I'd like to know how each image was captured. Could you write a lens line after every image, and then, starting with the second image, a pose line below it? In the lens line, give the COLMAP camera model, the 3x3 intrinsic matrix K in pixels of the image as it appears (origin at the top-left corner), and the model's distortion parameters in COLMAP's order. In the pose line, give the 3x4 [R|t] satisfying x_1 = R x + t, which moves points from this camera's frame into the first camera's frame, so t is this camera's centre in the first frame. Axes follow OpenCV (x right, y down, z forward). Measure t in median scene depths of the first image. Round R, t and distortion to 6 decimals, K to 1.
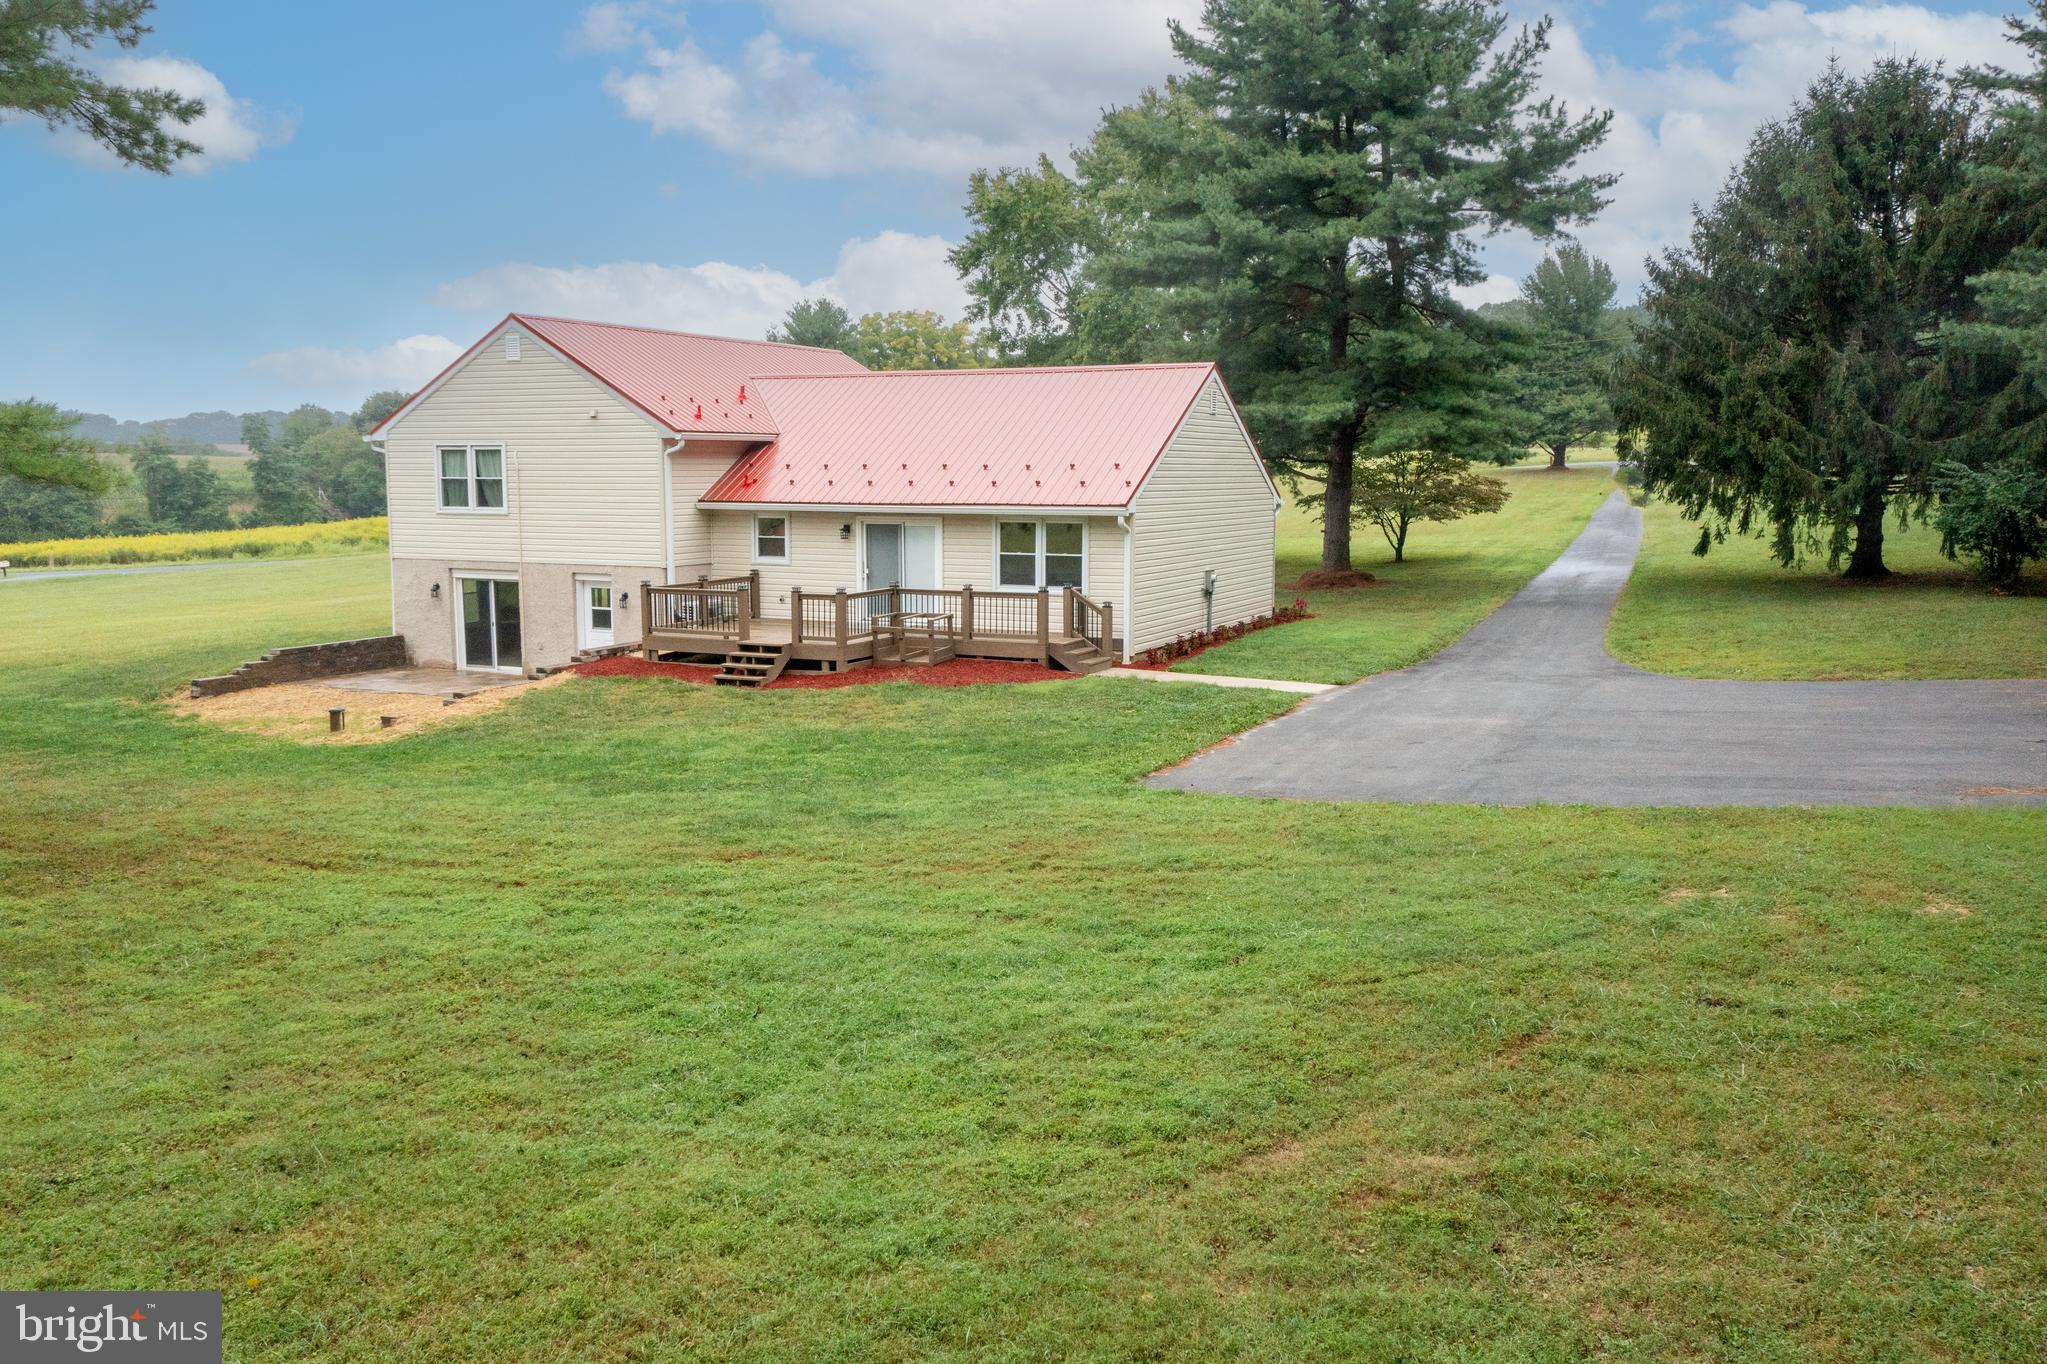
lens RADIAL K [[1709.2, 0, 1087.0], [0, 1709.2, 656.5], [0, 0, 1]] dist [-0.003297, -0.002114]
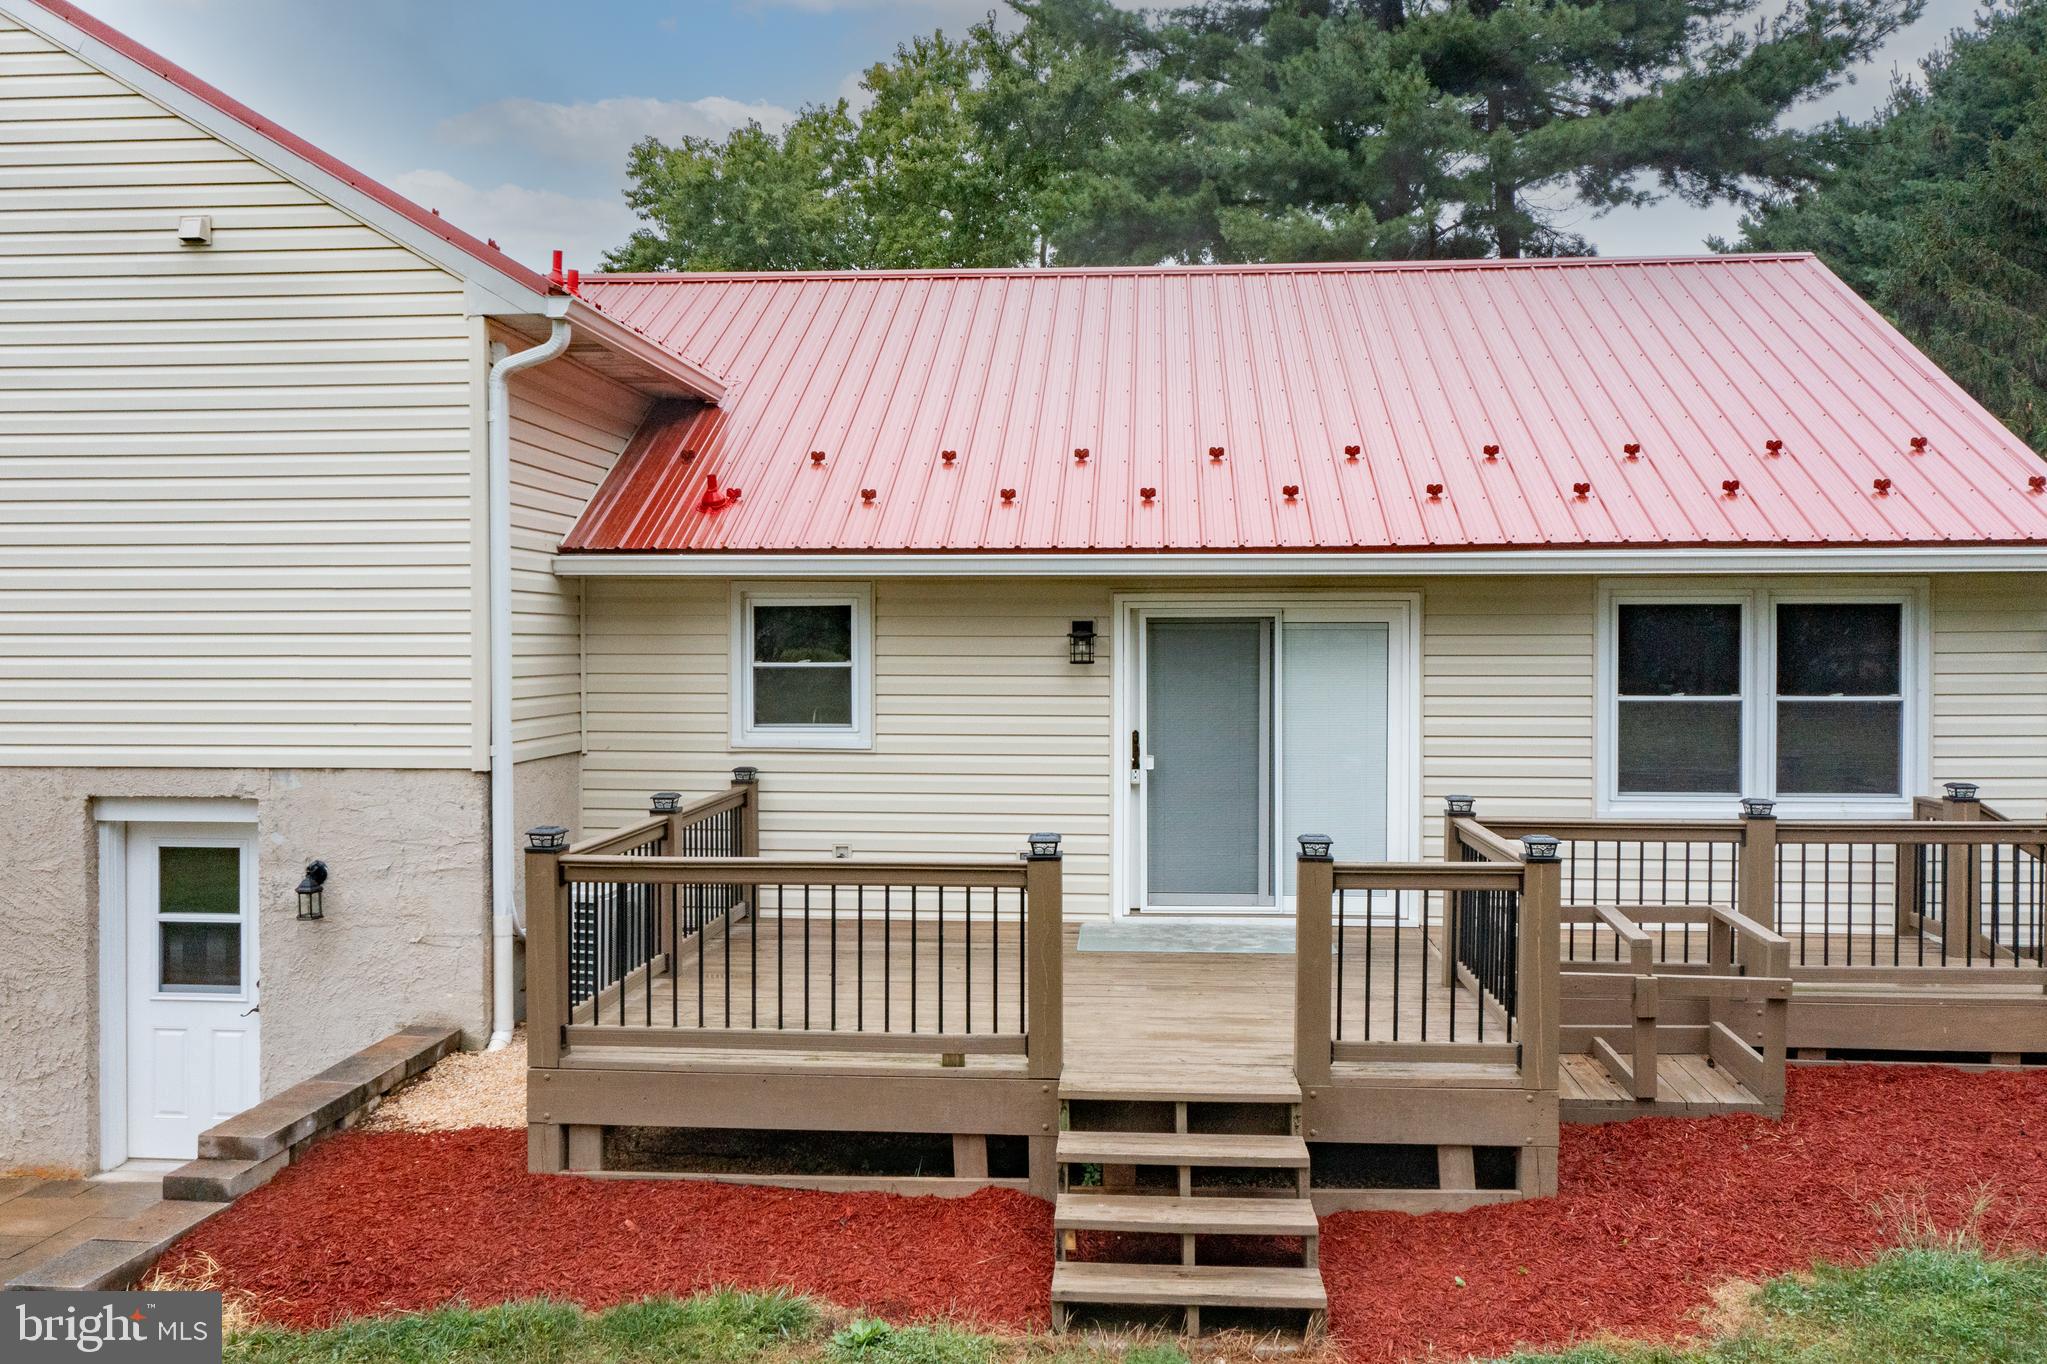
lens RADIAL K [[1662.6, 0, 1044.1], [0, 1662.6, 658.7], [0, 0, 1]] dist [0.002856, 0.006971]
pose [[0.941462, -0.006388, 0.337058, -0.246785], [0.041629, 0.994371, -0.097431, -0.038696], [-0.334538, 0.105759, 0.936429, 0.691917]]
